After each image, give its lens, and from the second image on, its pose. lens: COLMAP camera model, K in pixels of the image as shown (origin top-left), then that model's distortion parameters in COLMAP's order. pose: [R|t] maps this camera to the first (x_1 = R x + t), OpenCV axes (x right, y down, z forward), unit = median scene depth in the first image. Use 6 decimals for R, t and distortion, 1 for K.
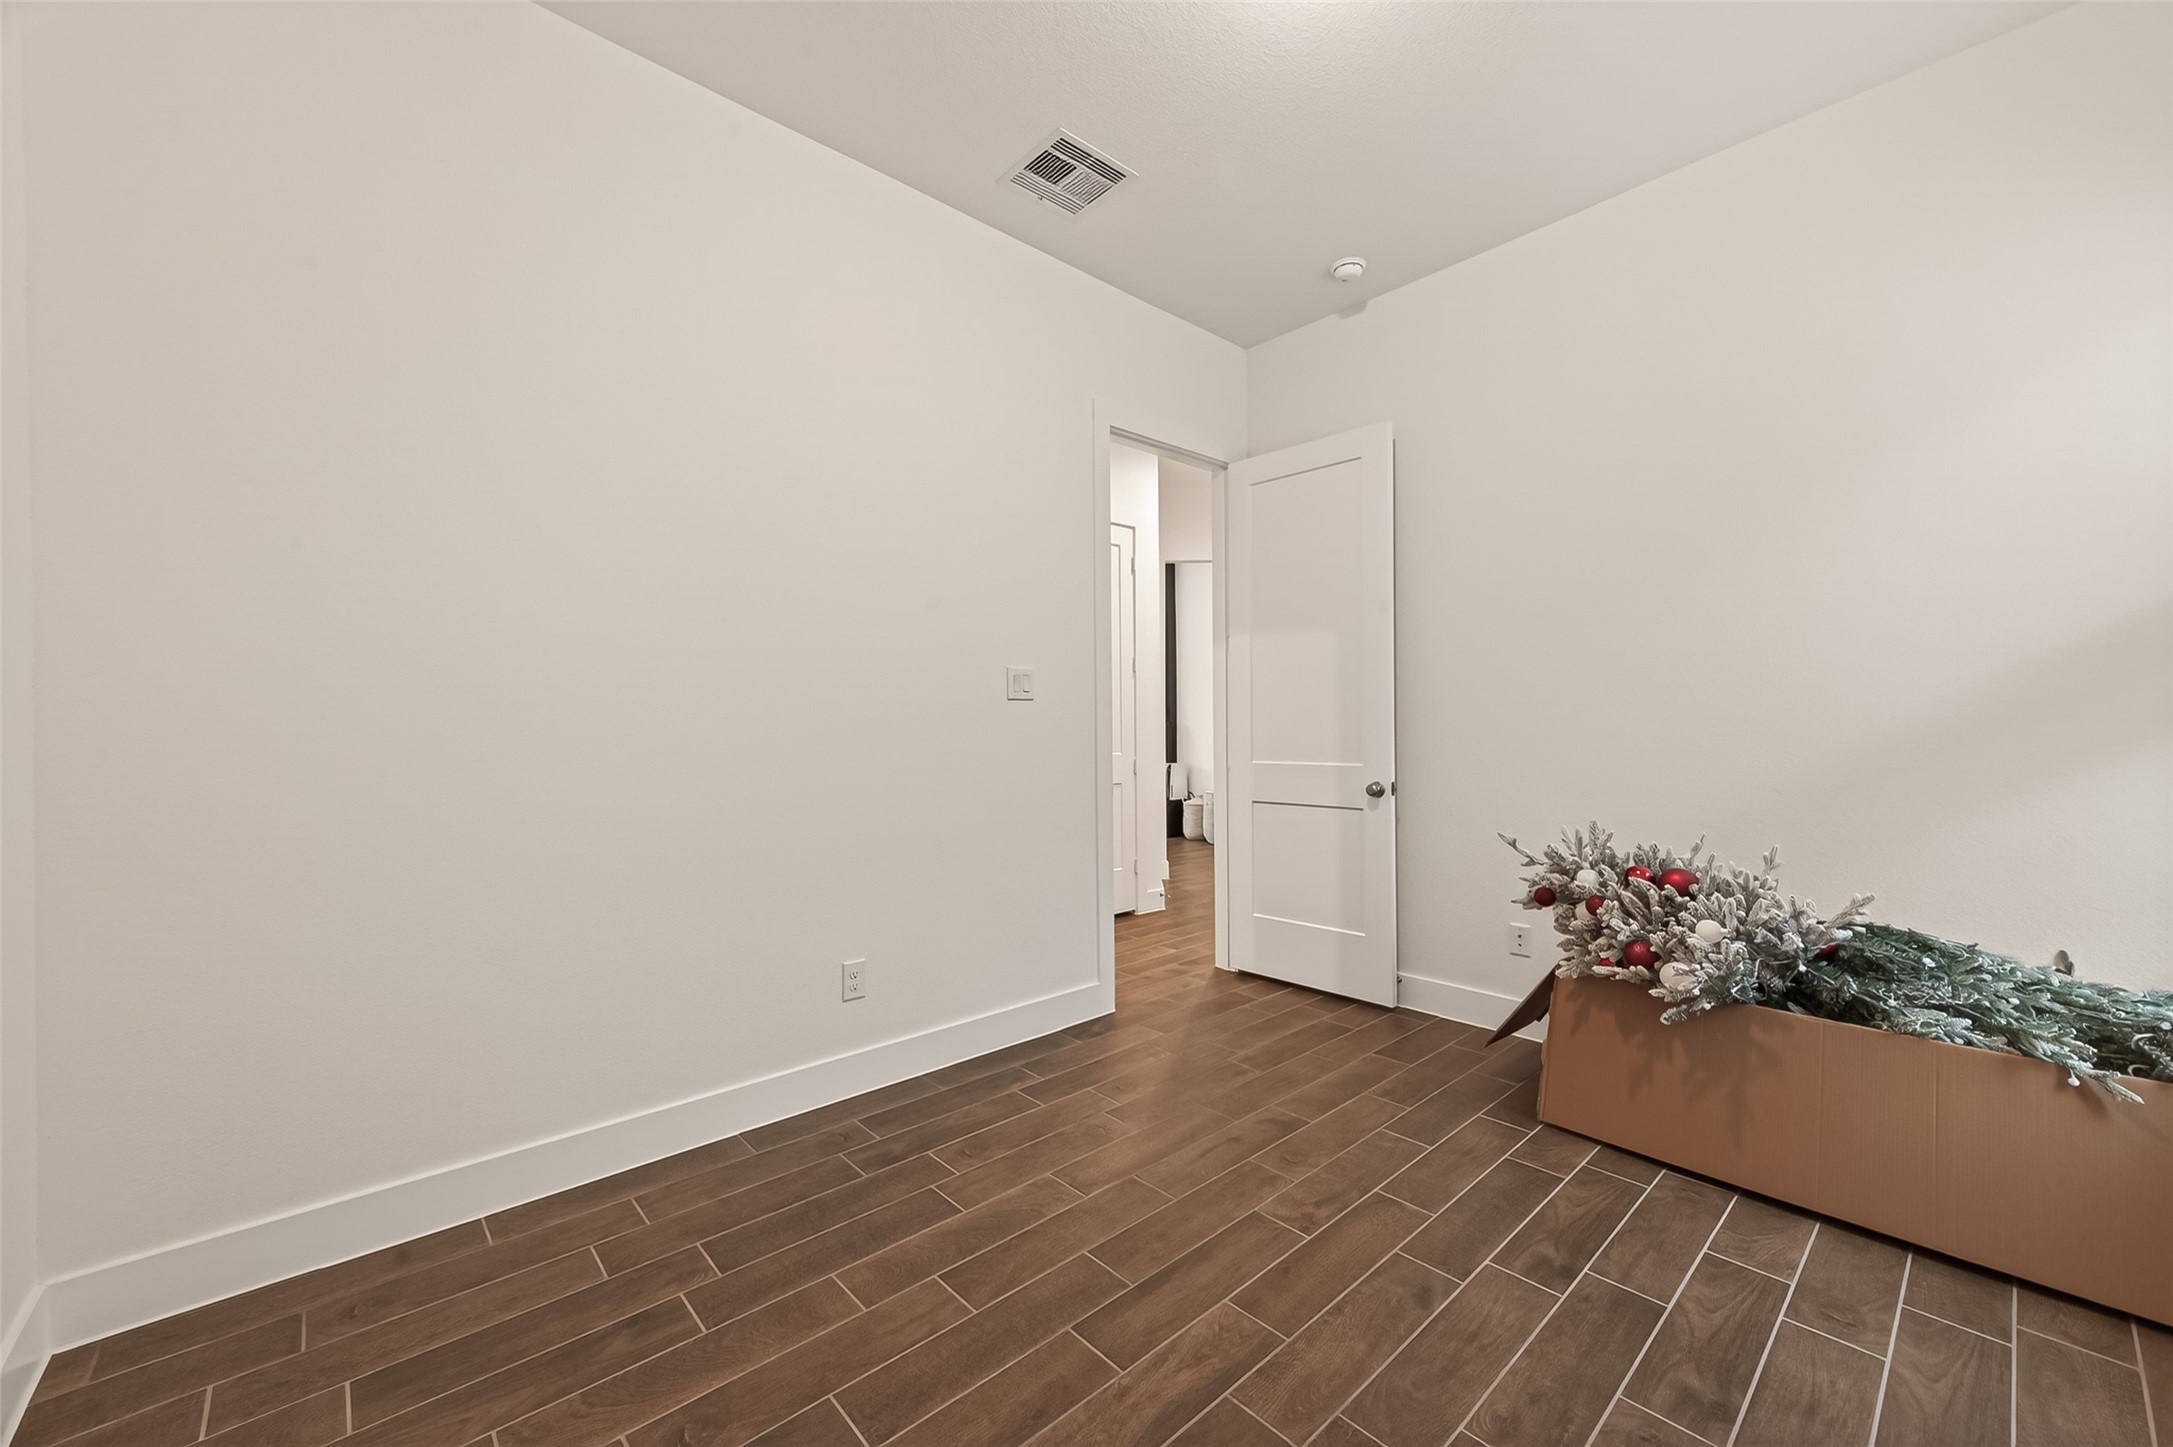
lens RADIAL K [[839.0, 0, 1085.3], [0, 839.0, 726.0], [0, 0, 1]] dist [0.013684, -0.002303]
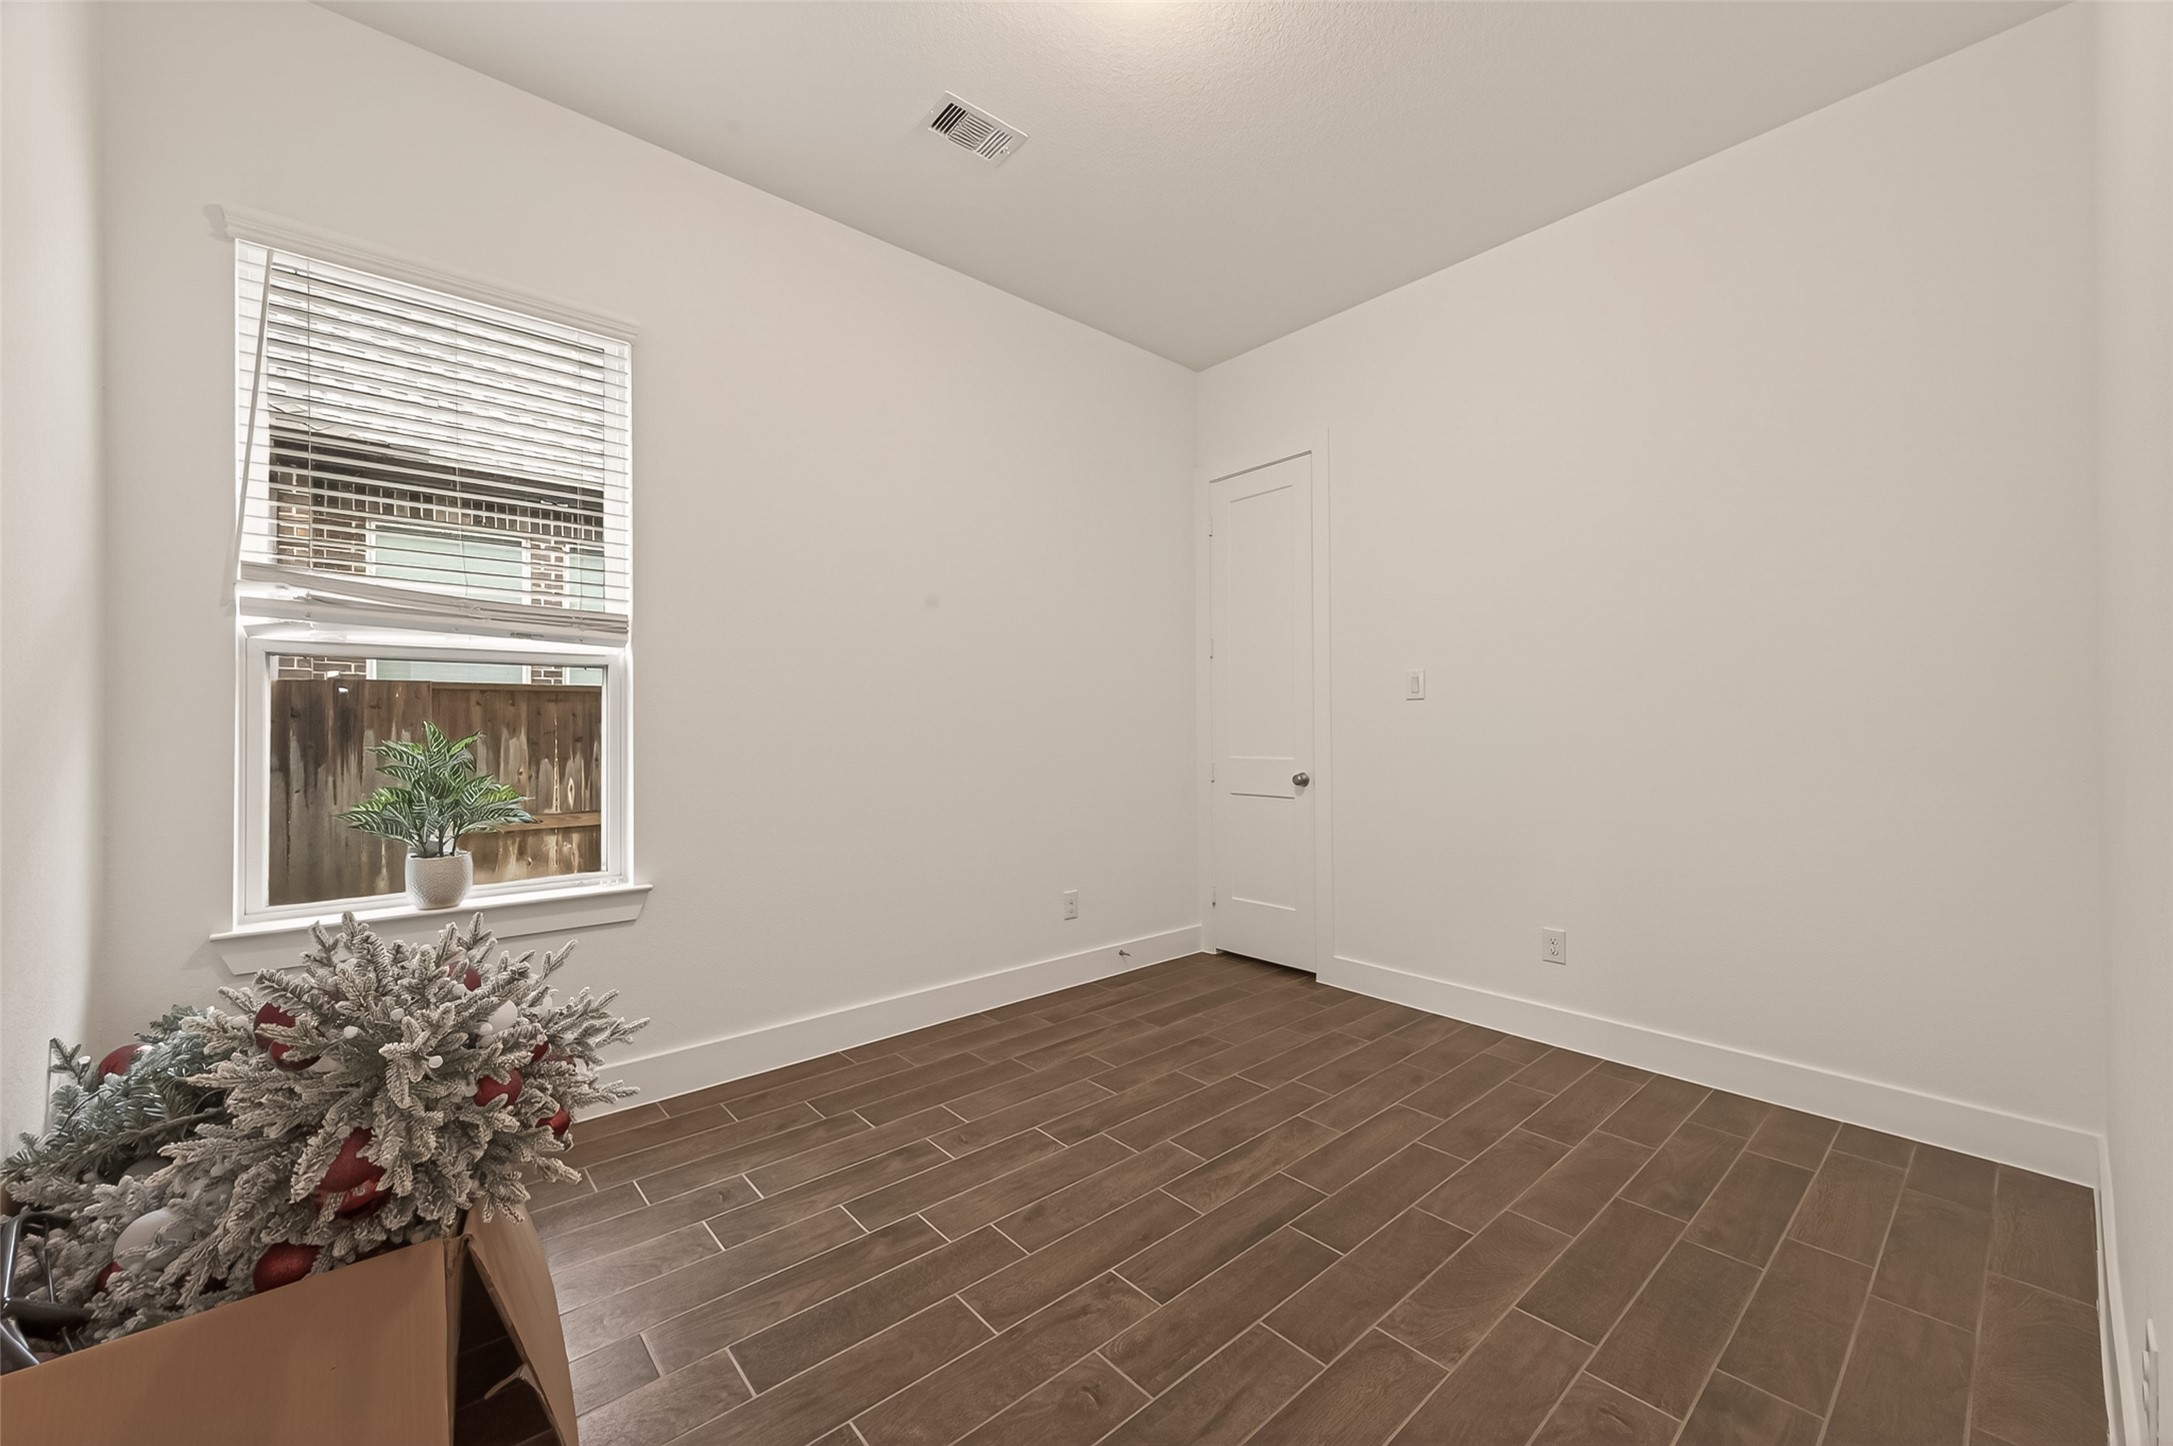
lens RADIAL K [[839.0, 0, 1089.5], [0, 839.0, 722.9], [0, 0, 1]] dist [0.013684, -0.002303]
pose [[-0.999862, 0.009592, 0.013539, 0.290094], [0.009576, 0.999953, -0.001221, -0.001972], [-0.013550, -0.001091, -0.999908, 2.076729]]
